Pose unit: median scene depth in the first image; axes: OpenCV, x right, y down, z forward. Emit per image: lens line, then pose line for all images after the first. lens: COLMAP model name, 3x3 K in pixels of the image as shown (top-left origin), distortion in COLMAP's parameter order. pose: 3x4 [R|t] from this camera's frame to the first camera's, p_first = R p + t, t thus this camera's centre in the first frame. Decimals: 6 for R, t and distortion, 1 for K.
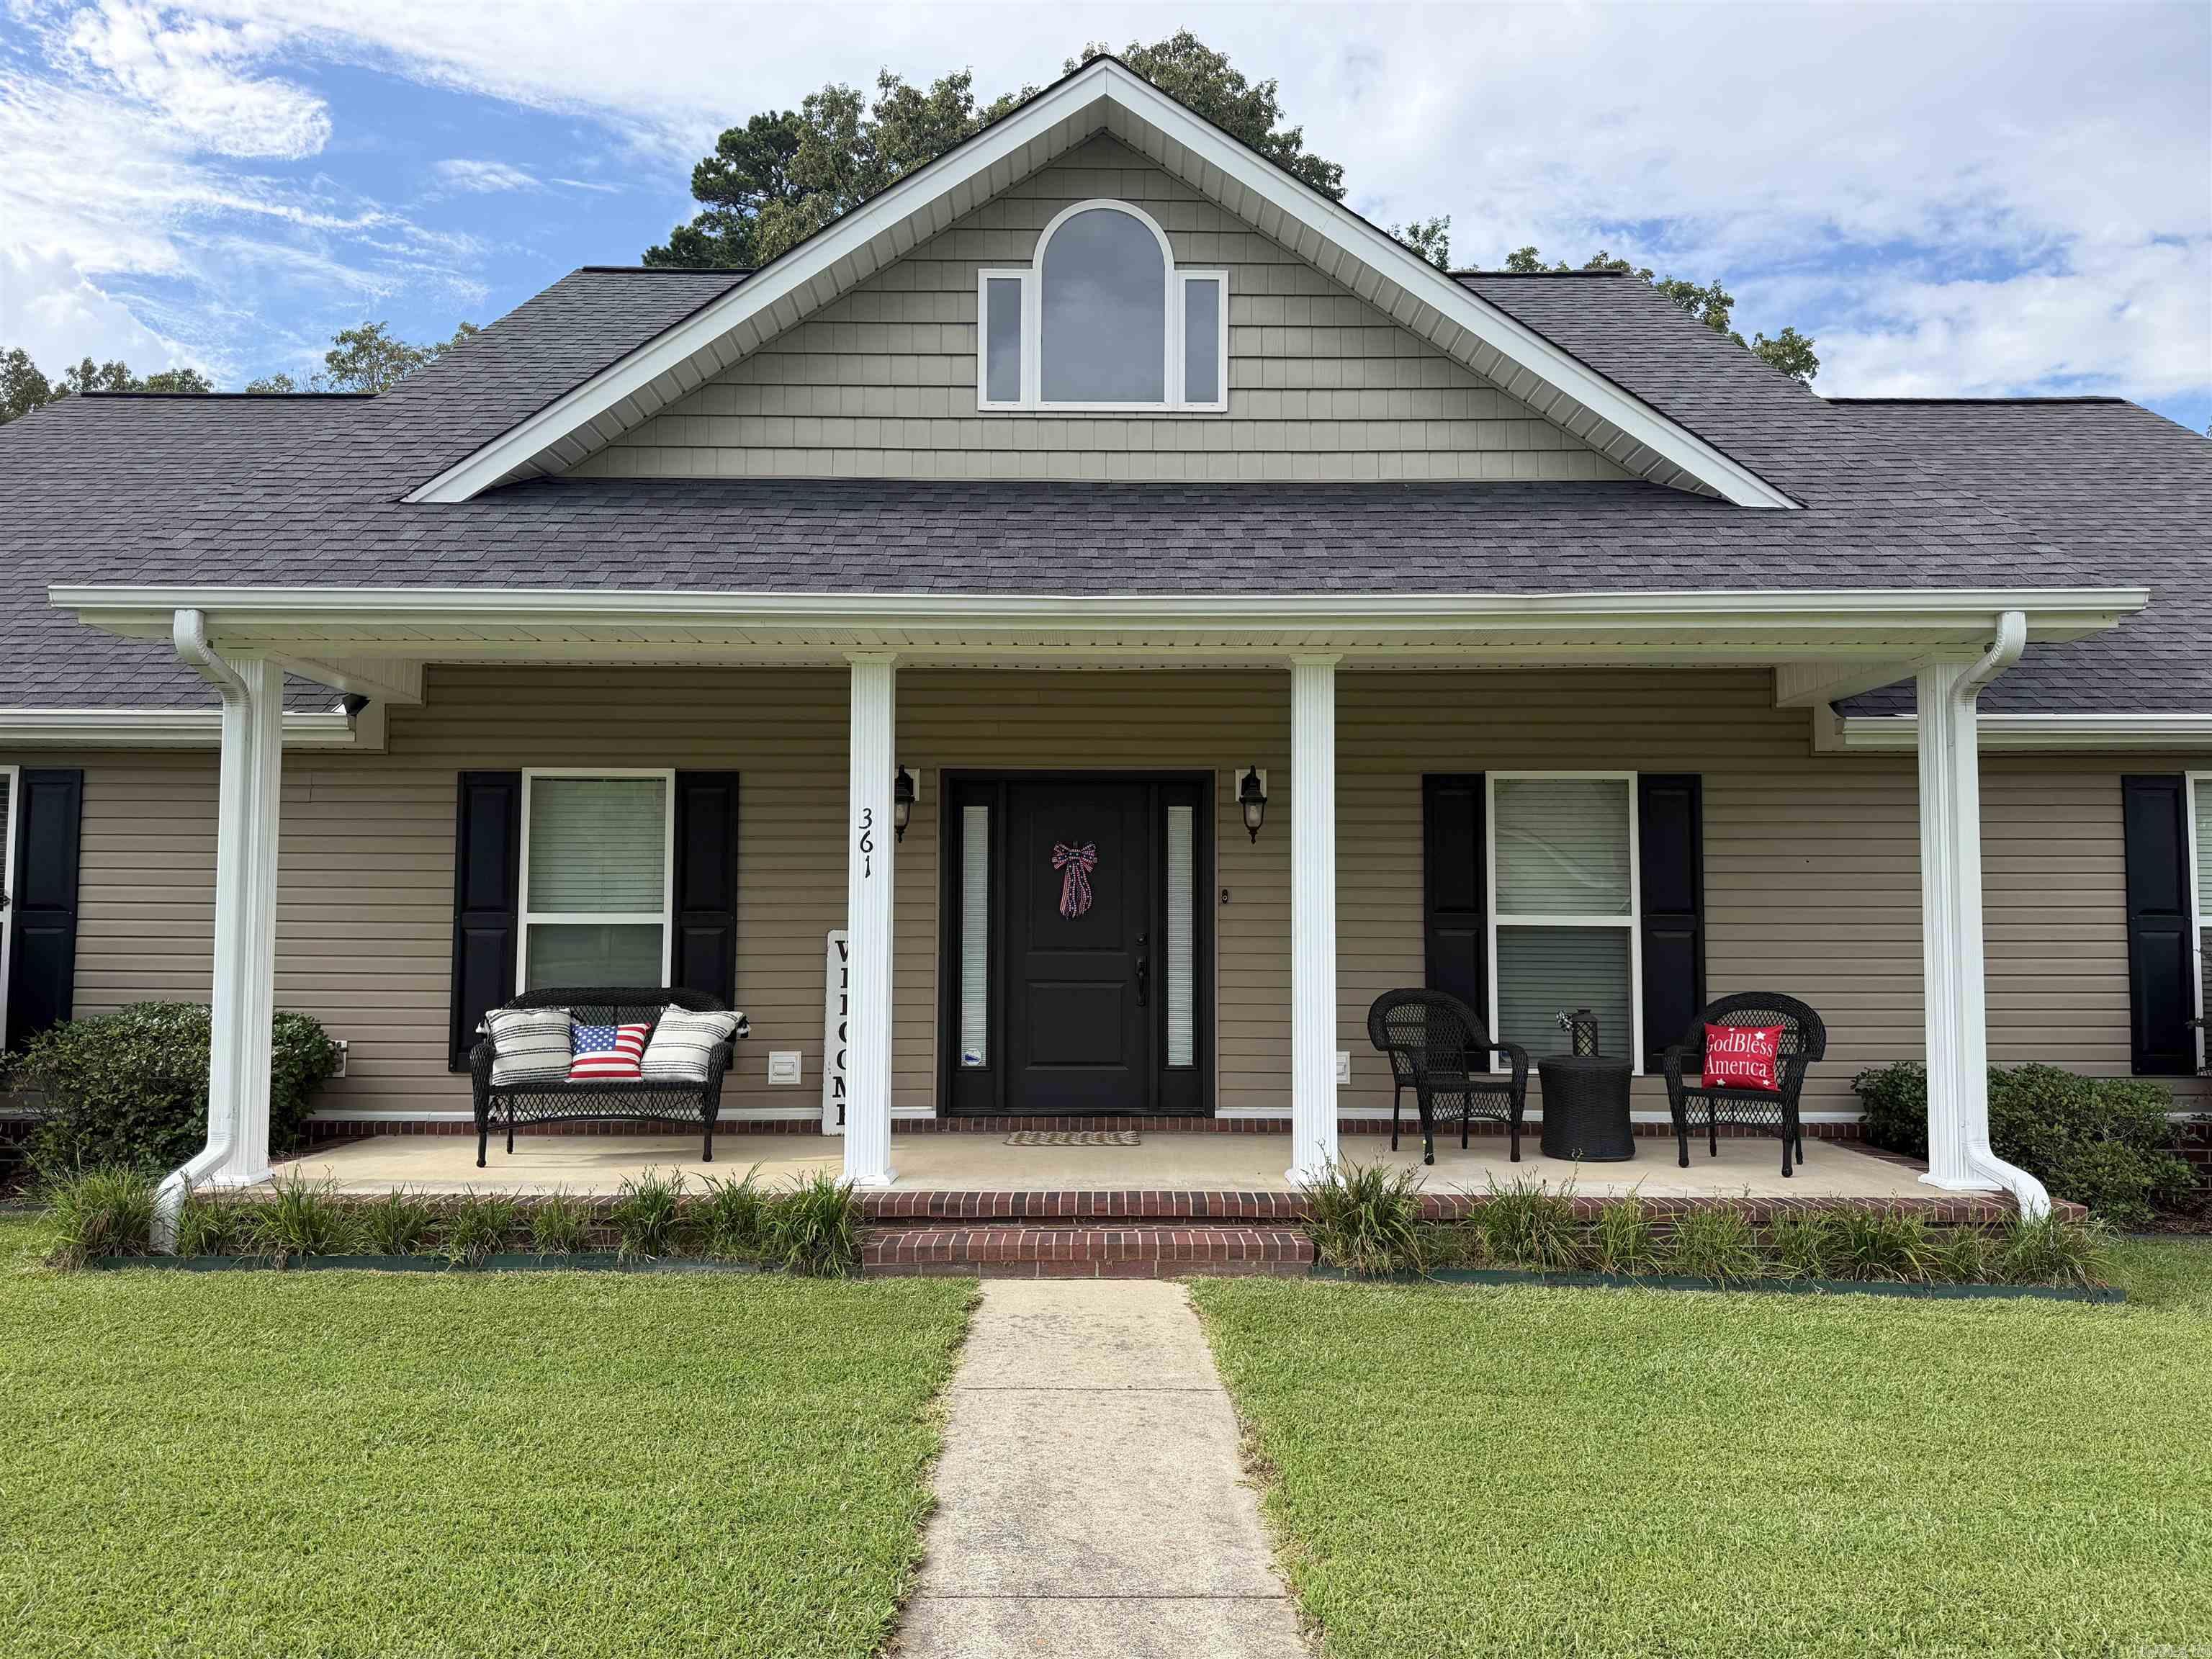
lens RADIAL K [[1556.9, 0, 1115.2], [0, 1556.9, 842.8], [0, 0, 1]] dist [0.116483, -0.176606]
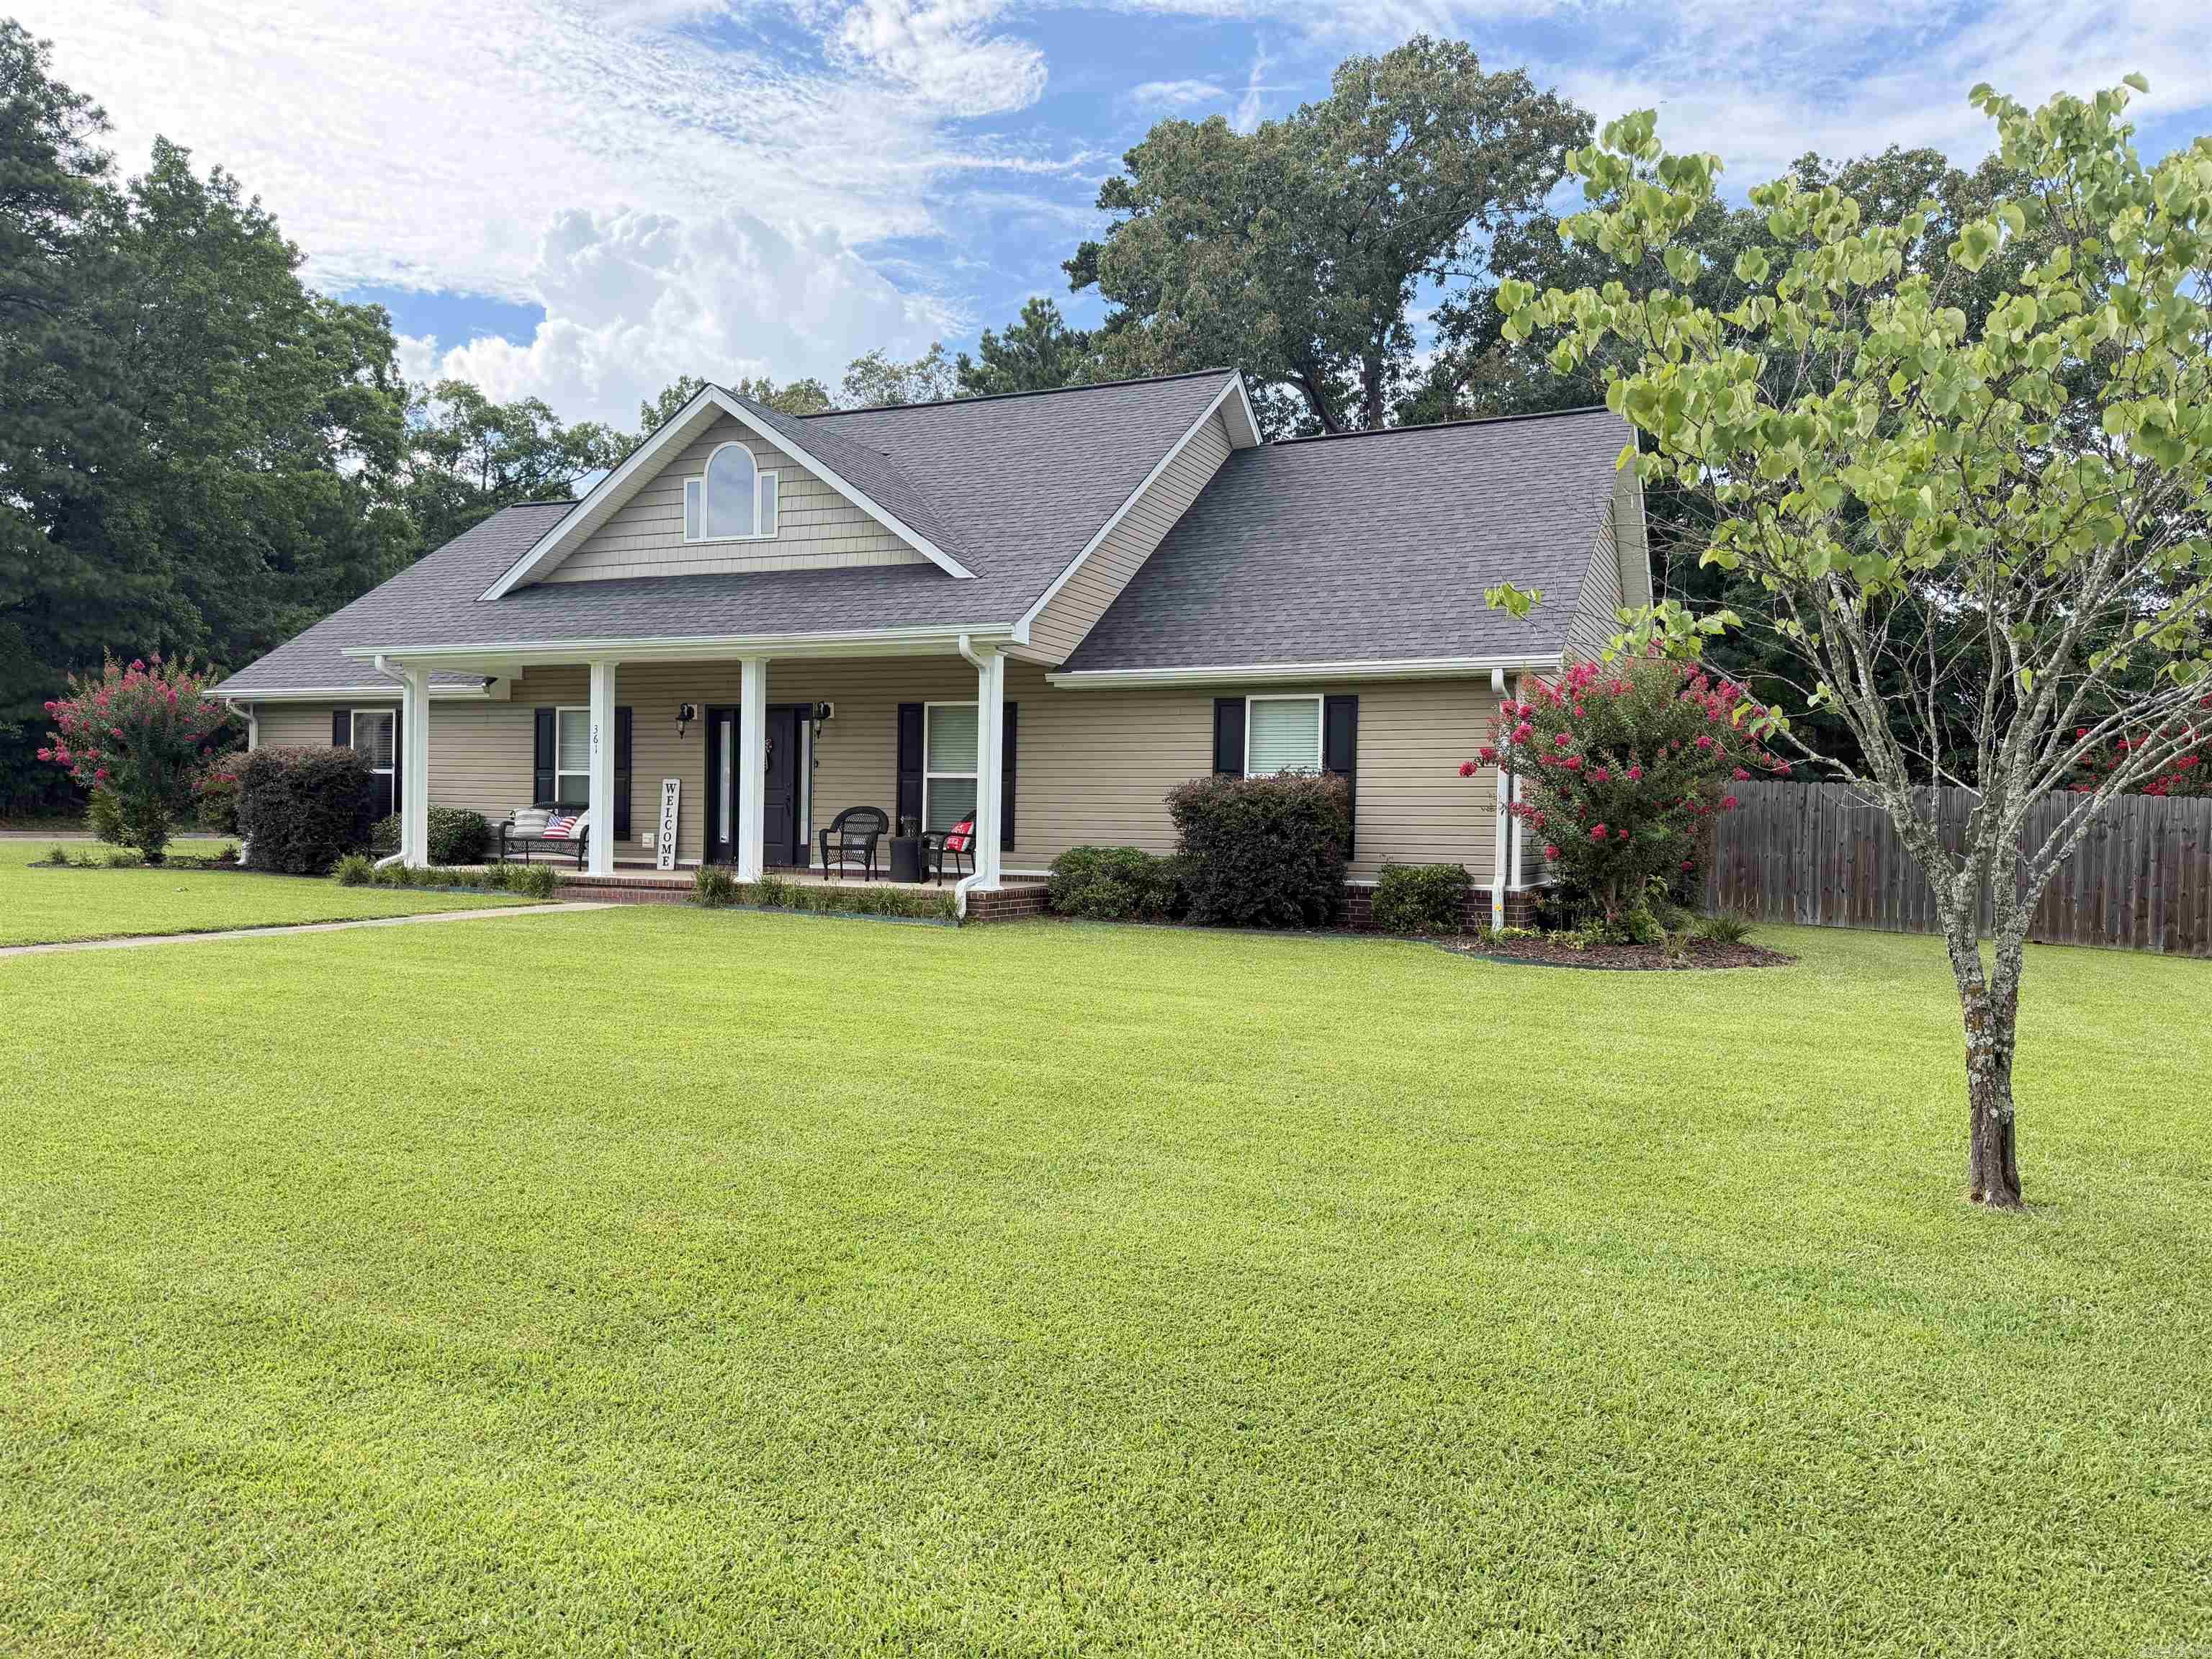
lens RADIAL K [[1561.8, 0, 1123.6], [0, 1561.8, 831.3], [0, 0, 1]] dist [0.132050, -0.241081]
pose [[0.912527, 0.015490, -0.408723, 1.397206], [0.010379, 0.998084, 0.060997, 0.001434], [0.408885, -0.059903, 0.910618, -0.803792]]
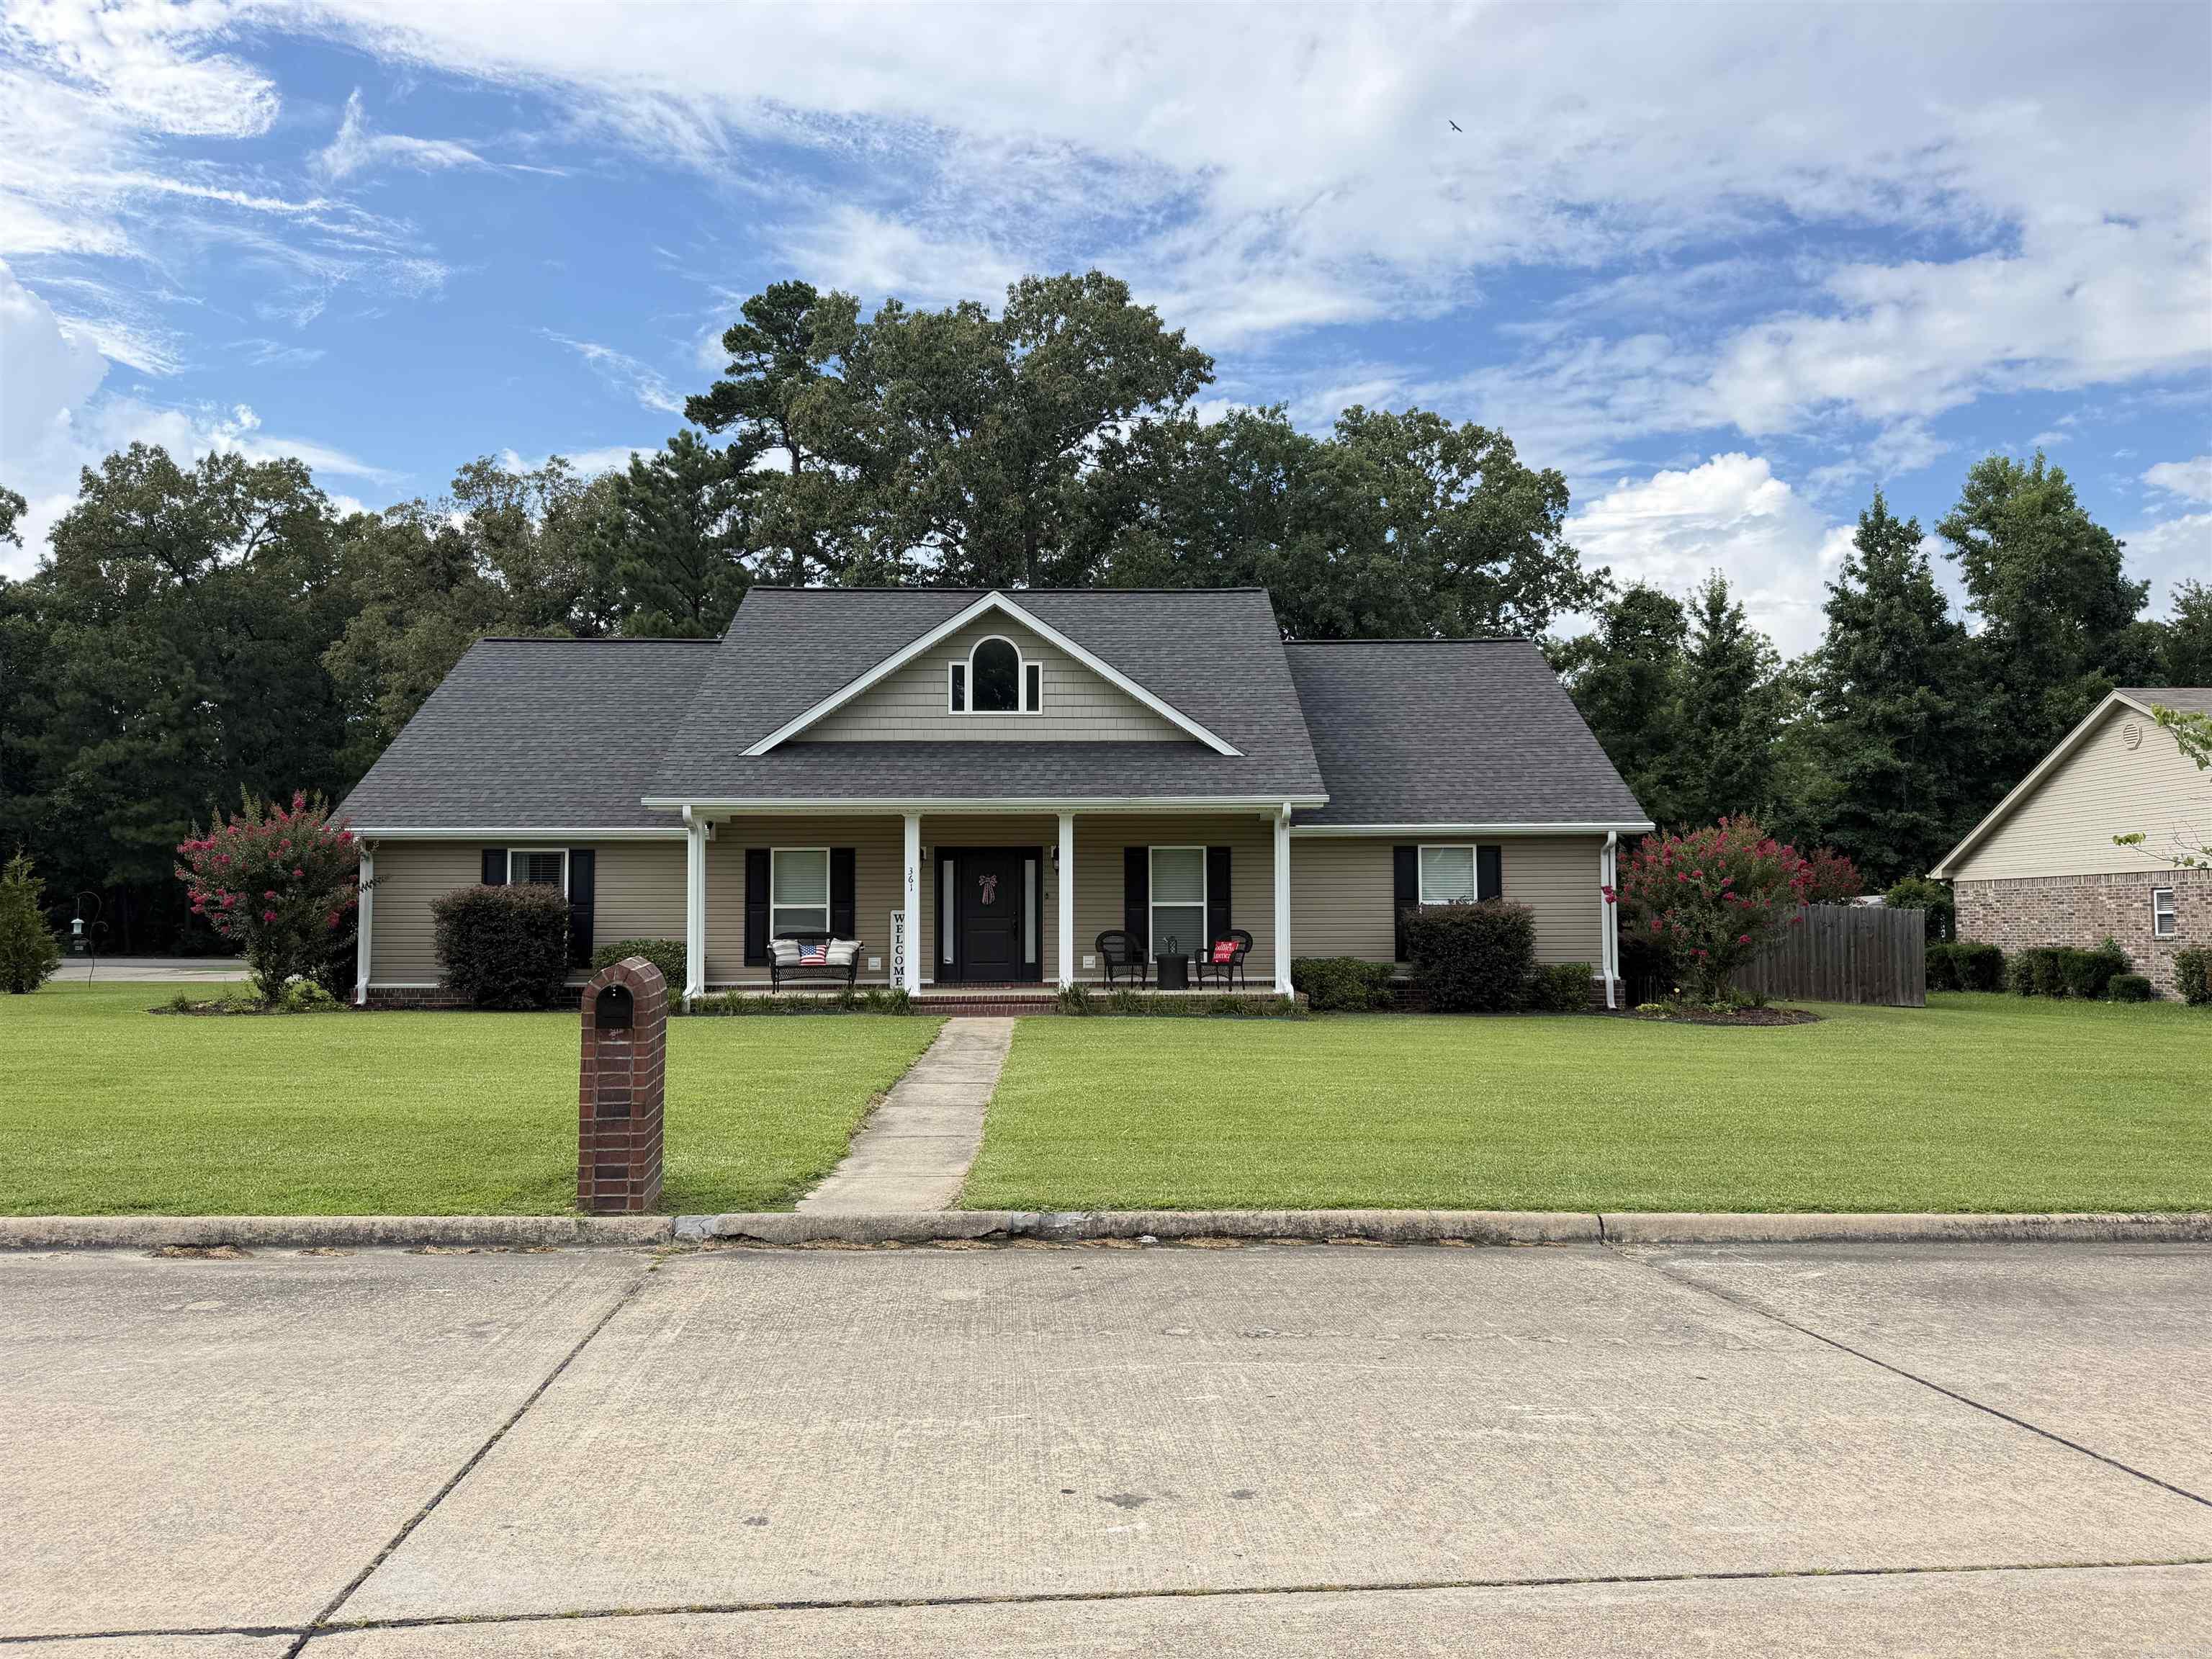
lens RADIAL K [[1556.9, 0, 1115.2], [0, 1556.9, 842.8], [0, 0, 1]] dist [0.116483, -0.176606]
pose [[0.999676, -0.006557, 0.024600, 0.128683], [0.006301, 0.999925, 0.010460, -0.083421], [-0.024667, -0.010301, 0.999643, -1.655724]]
